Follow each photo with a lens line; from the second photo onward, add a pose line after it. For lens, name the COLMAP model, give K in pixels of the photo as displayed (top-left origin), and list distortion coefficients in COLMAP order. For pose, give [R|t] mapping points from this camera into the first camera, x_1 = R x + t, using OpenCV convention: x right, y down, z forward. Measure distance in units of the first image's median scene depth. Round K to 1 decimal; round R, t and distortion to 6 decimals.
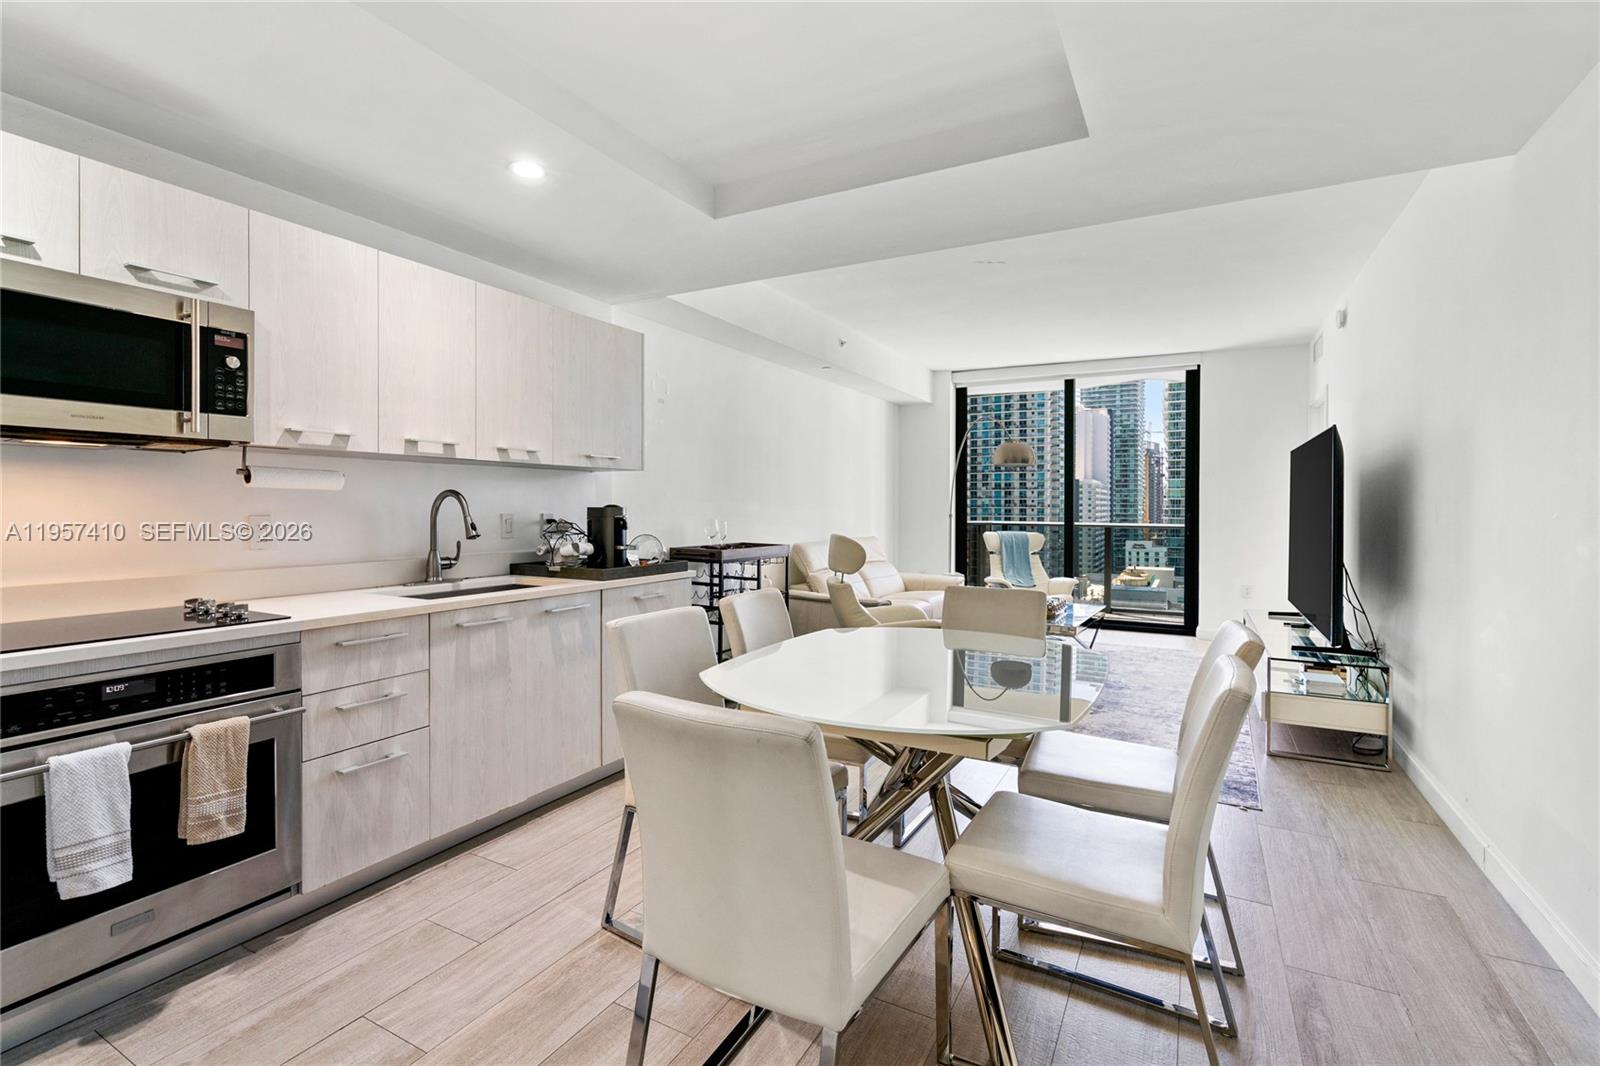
lens RADIAL K [[725.2, 0, 804.5], [0, 725.2, 511.0], [0, 0, 1]] dist [-0.004432, -0.000020]
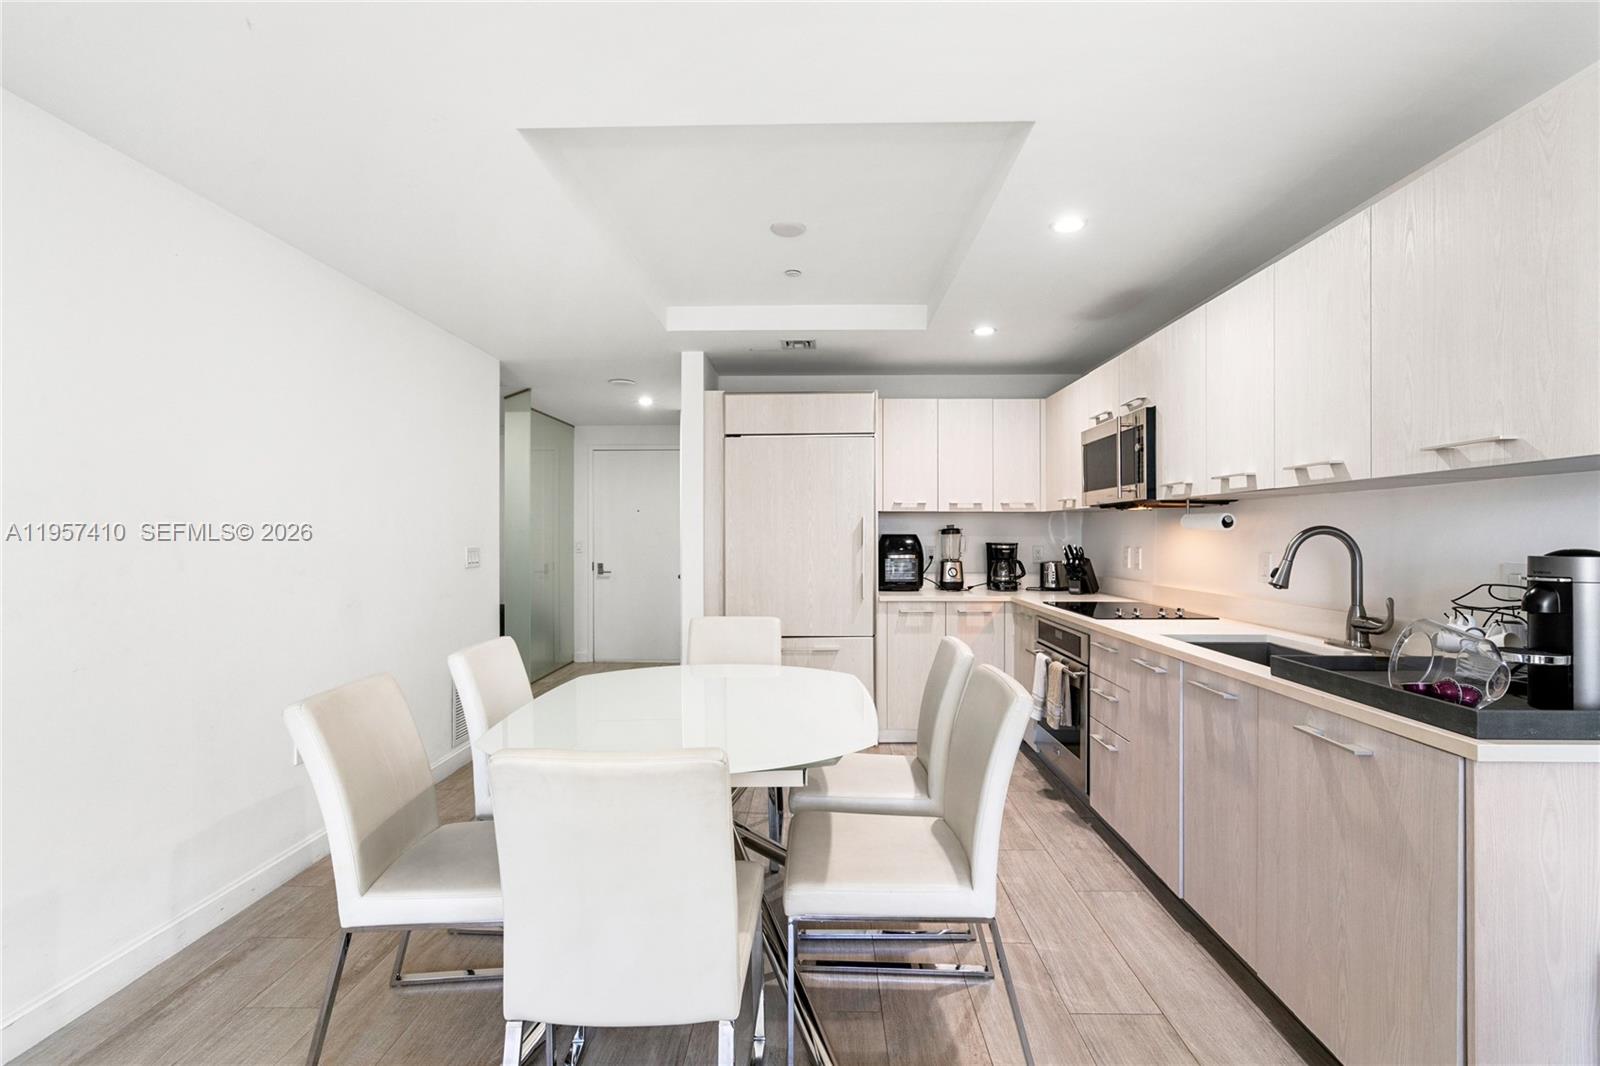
lens RADIAL K [[730.4, 0, 807.9], [0, 730.4, 533.8], [0, 0, 1]] dist [-0.001181, 0.000083]
pose [[-0.889299, -0.002262, -0.457320, 0.424638], [-0.003823, 0.999990, 0.002488, -0.024403], [0.457310, 0.003961, -0.889299, 1.713926]]
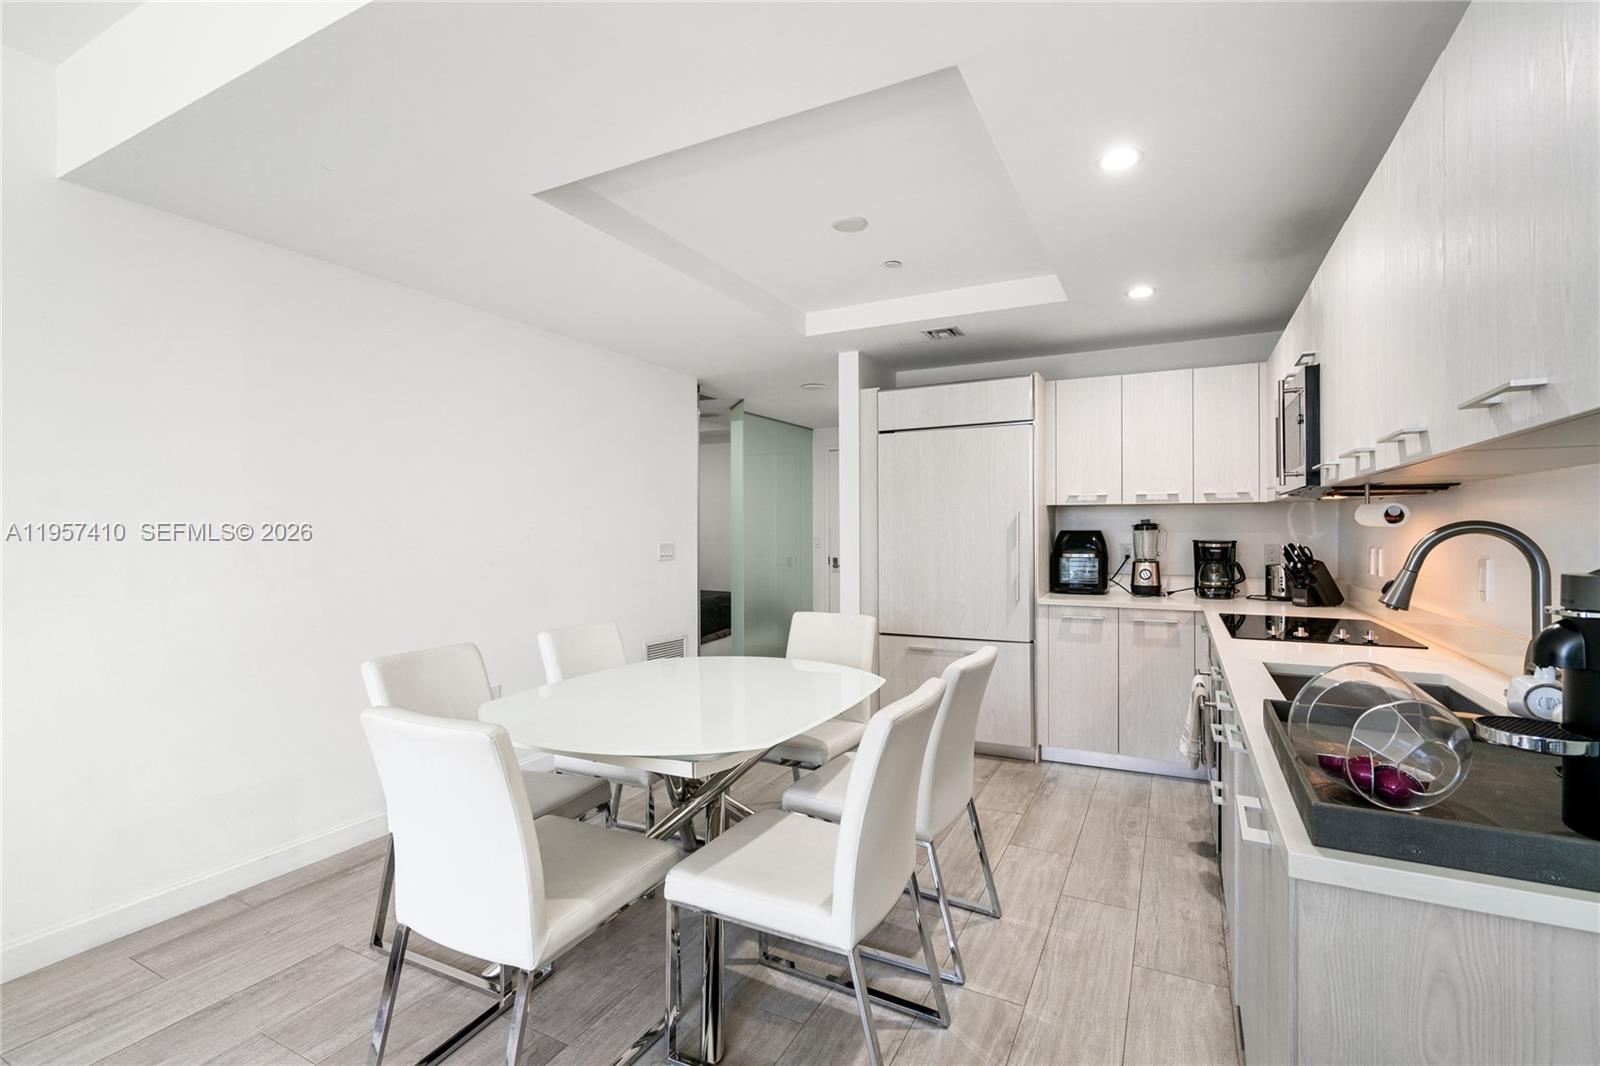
lens RADIAL K [[727.8, 0, 805.2], [0, 727.8, 528.2], [0, 0, 1]] dist [-0.002245, 0.000556]
pose [[-0.999873, 0.000534, -0.015916, 0.010616], [0.000473, 0.999992, 0.003859, -0.031271], [0.015918, 0.003851, -0.999866, 1.811817]]
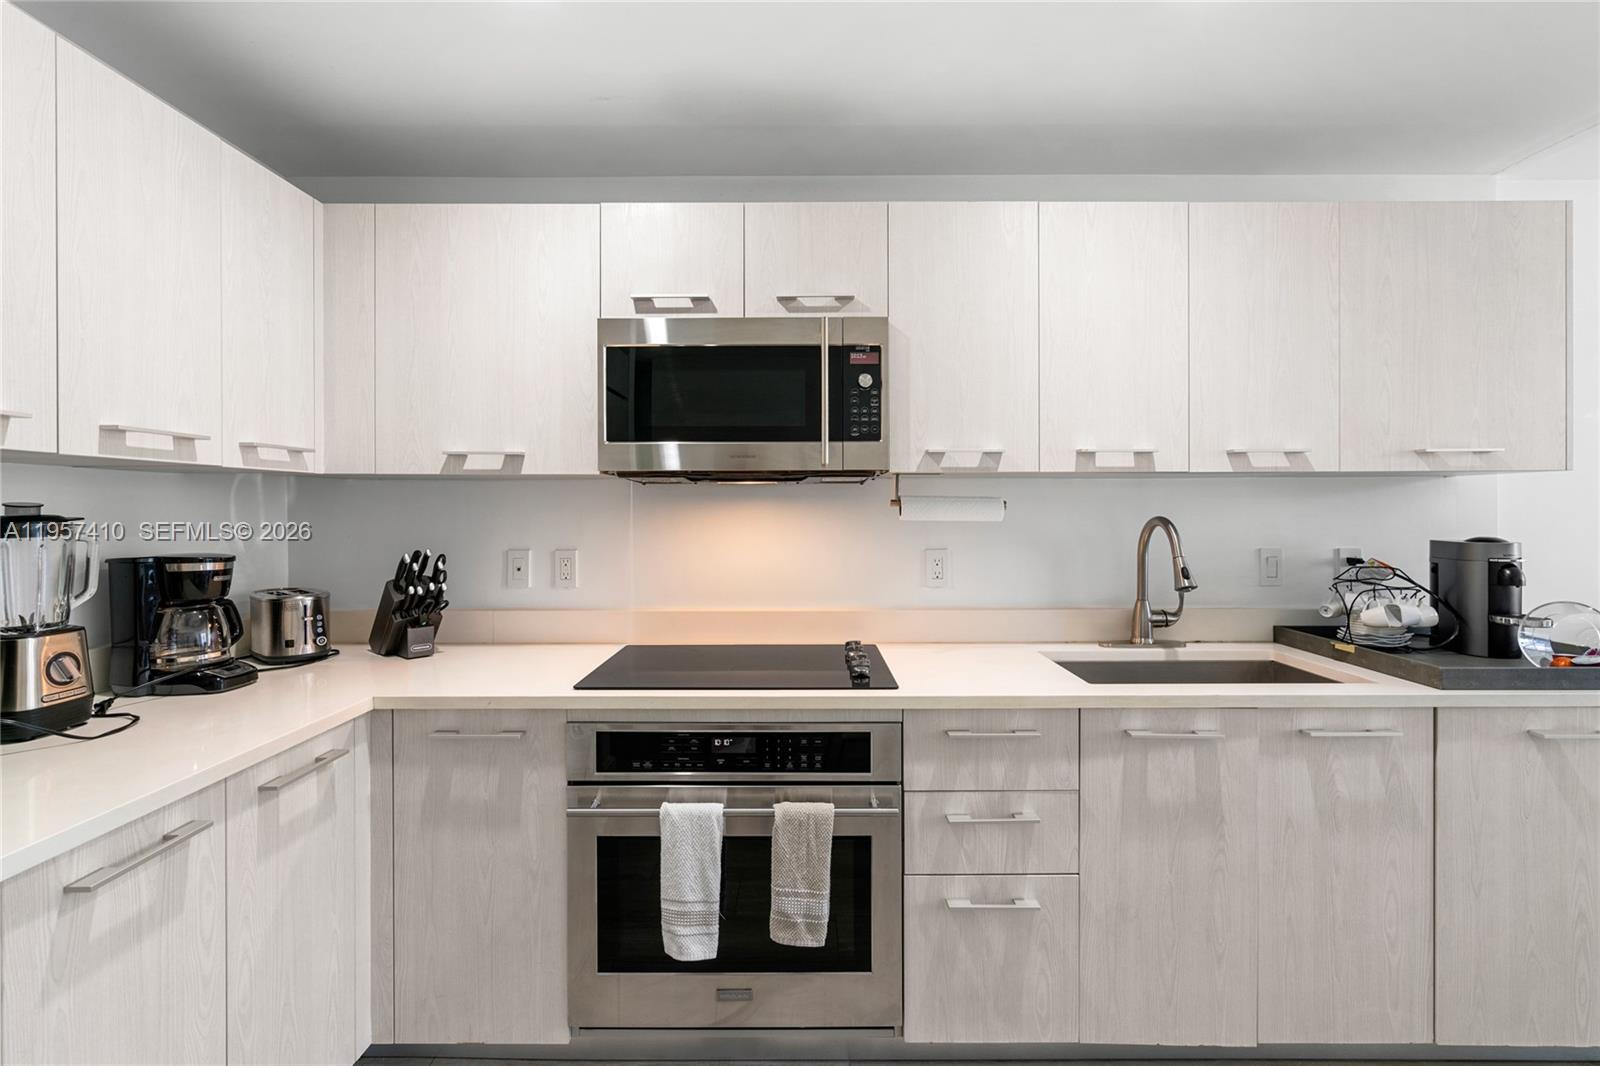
lens RADIAL K [[729.3, 0, 796.8], [0, 729.3, 513.2], [0, 0, 1]] dist [-0.002891, 0.000532]
pose [[0.470044, 0.001438, -0.882642, -0.041347], [-0.002084, 0.999998, 0.000520, -0.038275], [0.882641, 0.001595, 0.470046, 0.431481]]
